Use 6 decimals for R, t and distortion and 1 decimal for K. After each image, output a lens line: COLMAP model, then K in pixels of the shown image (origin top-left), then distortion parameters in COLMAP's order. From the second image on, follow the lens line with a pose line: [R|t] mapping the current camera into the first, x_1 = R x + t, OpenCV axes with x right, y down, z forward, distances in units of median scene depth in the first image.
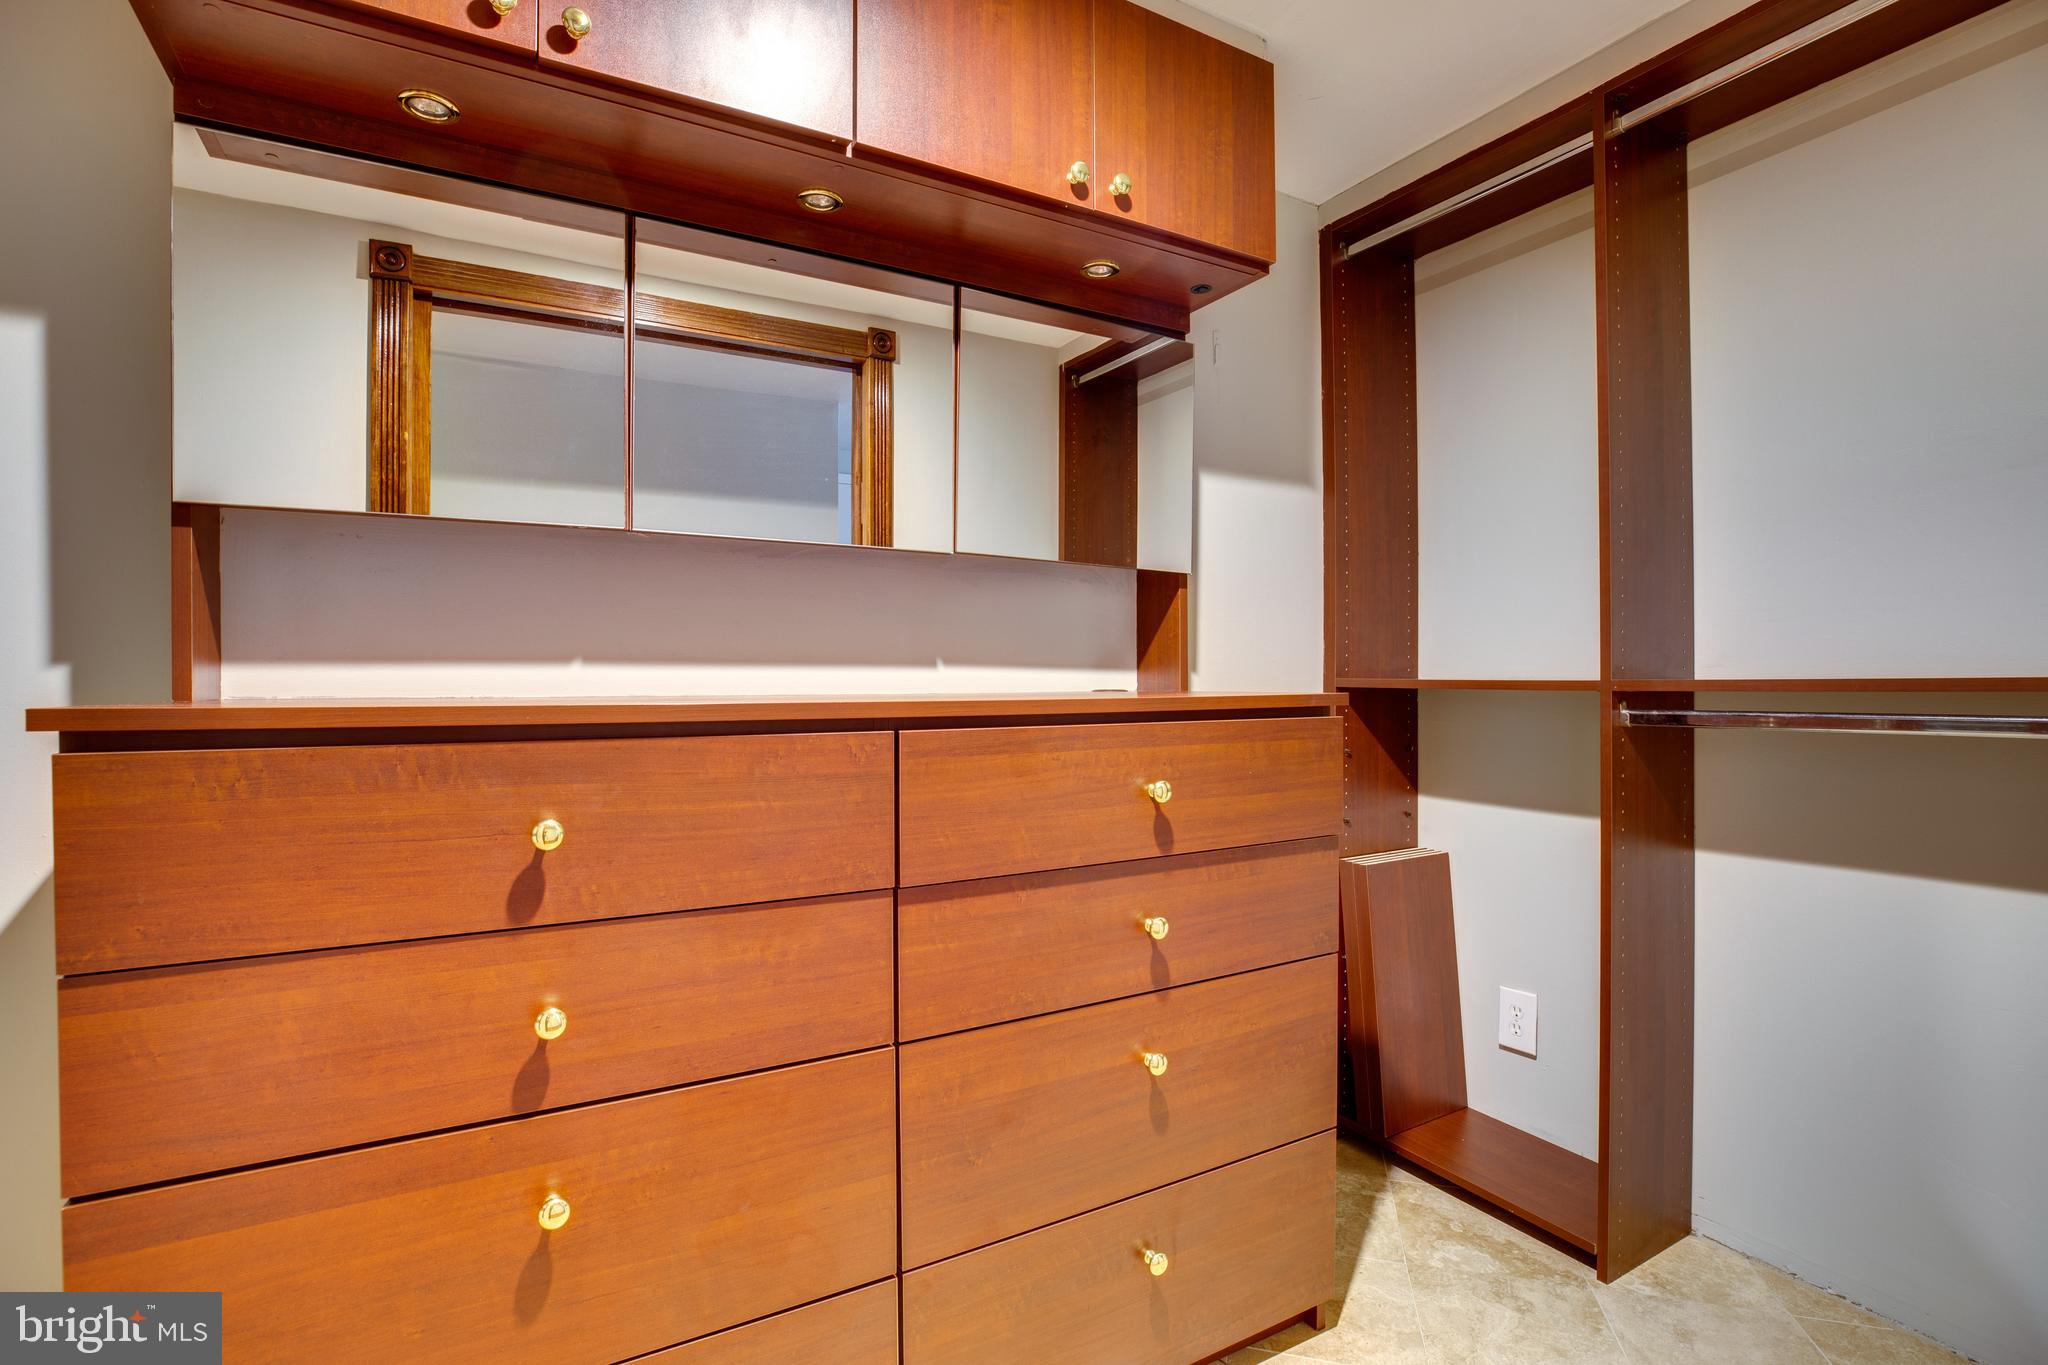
lens RADIAL K [[943.1, 0, 1019.1], [0, 943.1, 665.1], [0, 0, 1]] dist [-0.046841, 0.011948]
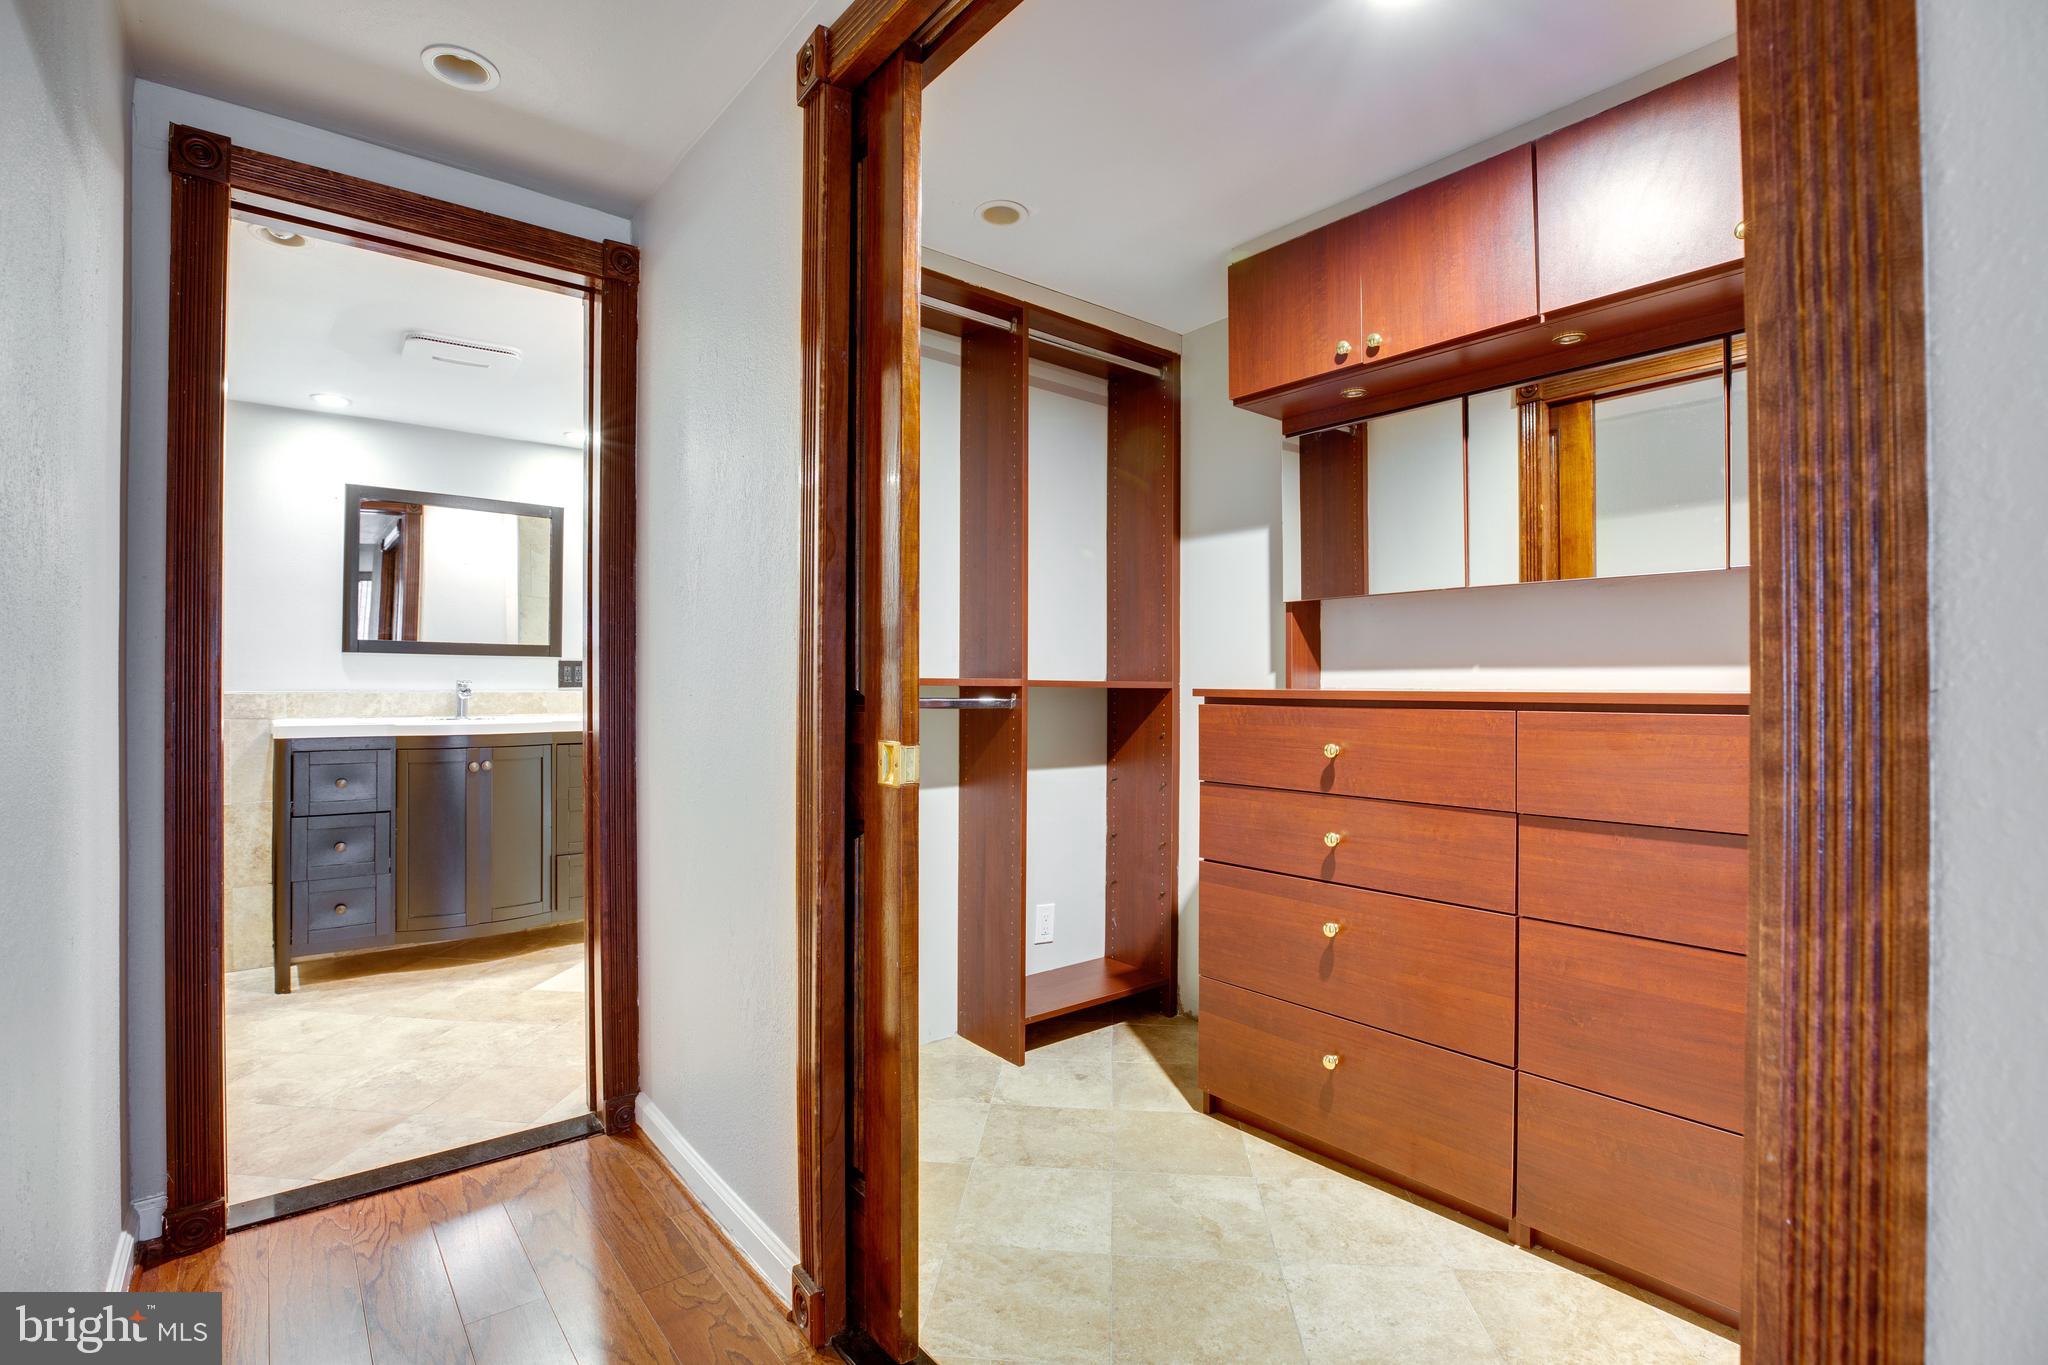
lens RADIAL K [[943.1, 0, 1019.1], [0, 943.1, 665.1], [0, 0, 1]] dist [-0.046841, 0.011948]
pose [[0.180769, -0.024698, -0.983215, 1.266139], [-0.000826, 0.999680, -0.025263, 0.035189], [0.983525, 0.005379, 0.180691, -0.082000]]
